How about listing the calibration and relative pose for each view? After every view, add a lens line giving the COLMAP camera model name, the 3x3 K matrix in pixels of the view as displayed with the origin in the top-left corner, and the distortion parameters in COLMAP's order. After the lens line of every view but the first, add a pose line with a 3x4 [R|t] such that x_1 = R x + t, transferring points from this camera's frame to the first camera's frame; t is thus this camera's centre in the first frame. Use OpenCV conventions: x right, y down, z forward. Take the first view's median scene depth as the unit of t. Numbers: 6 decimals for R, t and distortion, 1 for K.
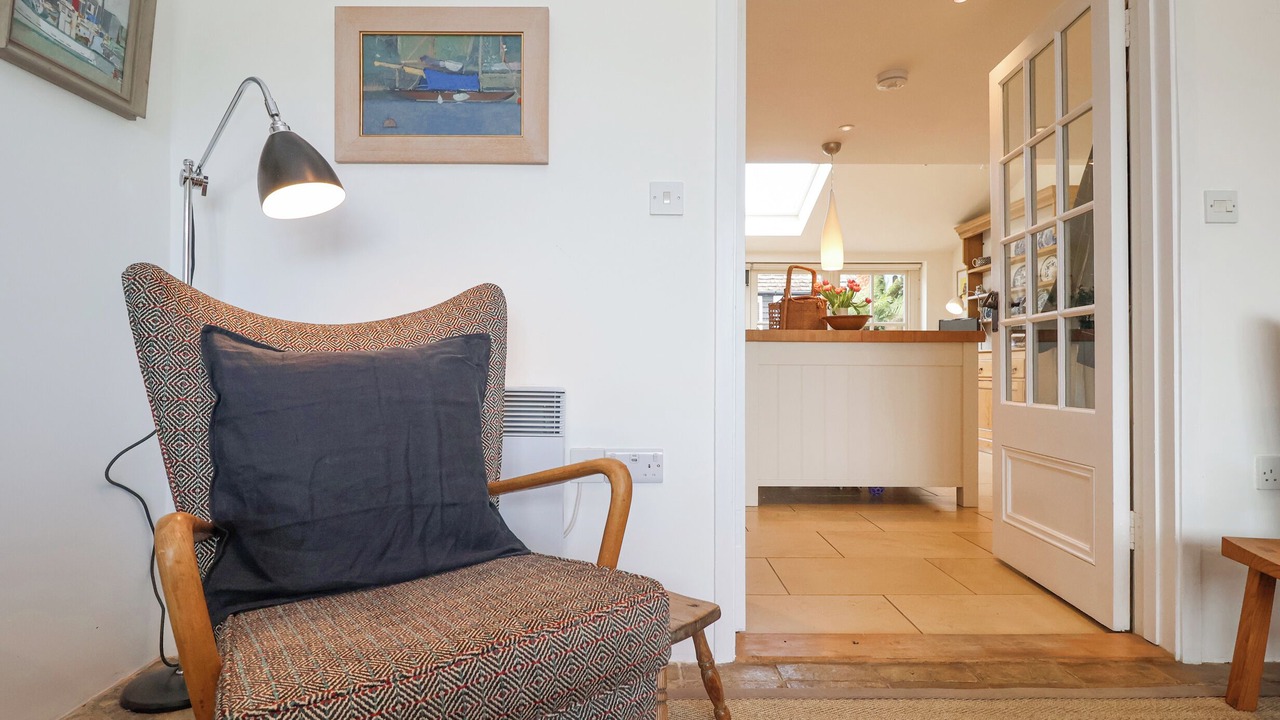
lens RADIAL K [[696.0, 0, 655.0], [0, 696.0, 354.1], [0, 0, 1]] dist [0.004221, -0.020773]
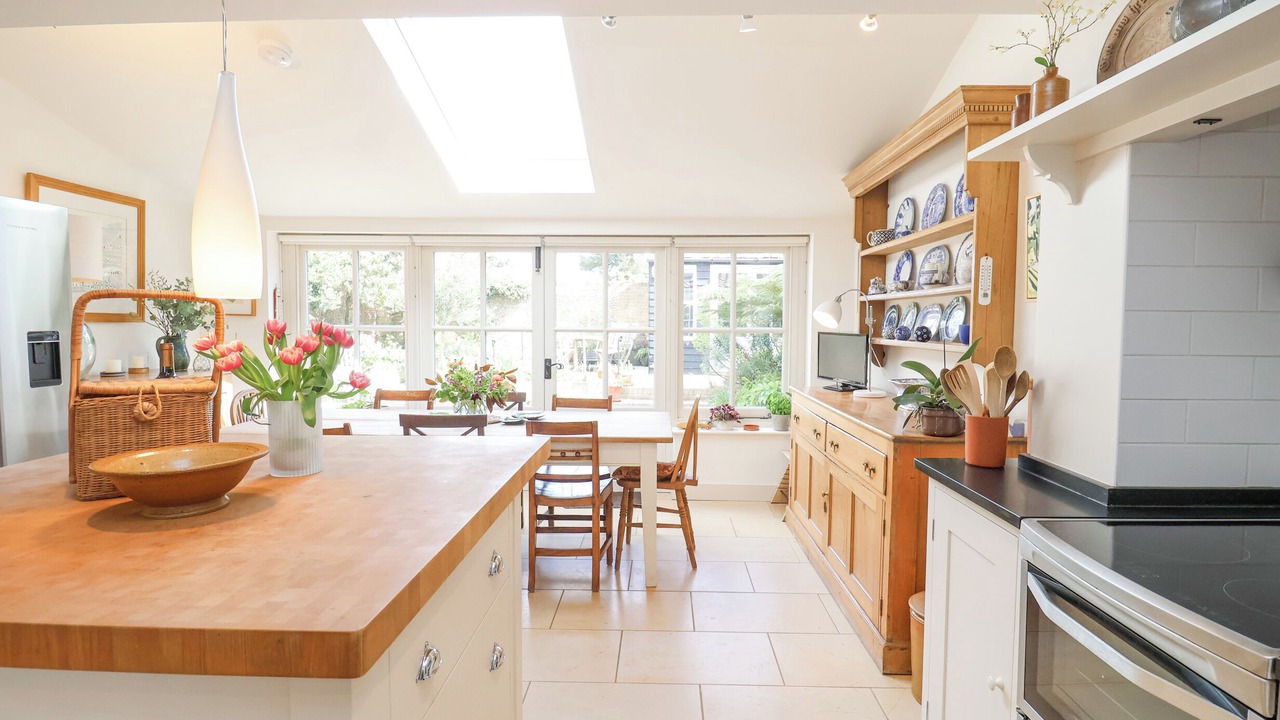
lens RADIAL K [[696.0, 0, 693.5], [0, 696.0, 363.6], [0, 0, 1]] dist [-0.021392, 0.000533]
pose [[0.999994, 0.002784, -0.002121, 0.338132], [-0.002629, 0.997565, 0.069698, -0.072077], [0.002310, -0.069692, 0.997566, 0.441872]]
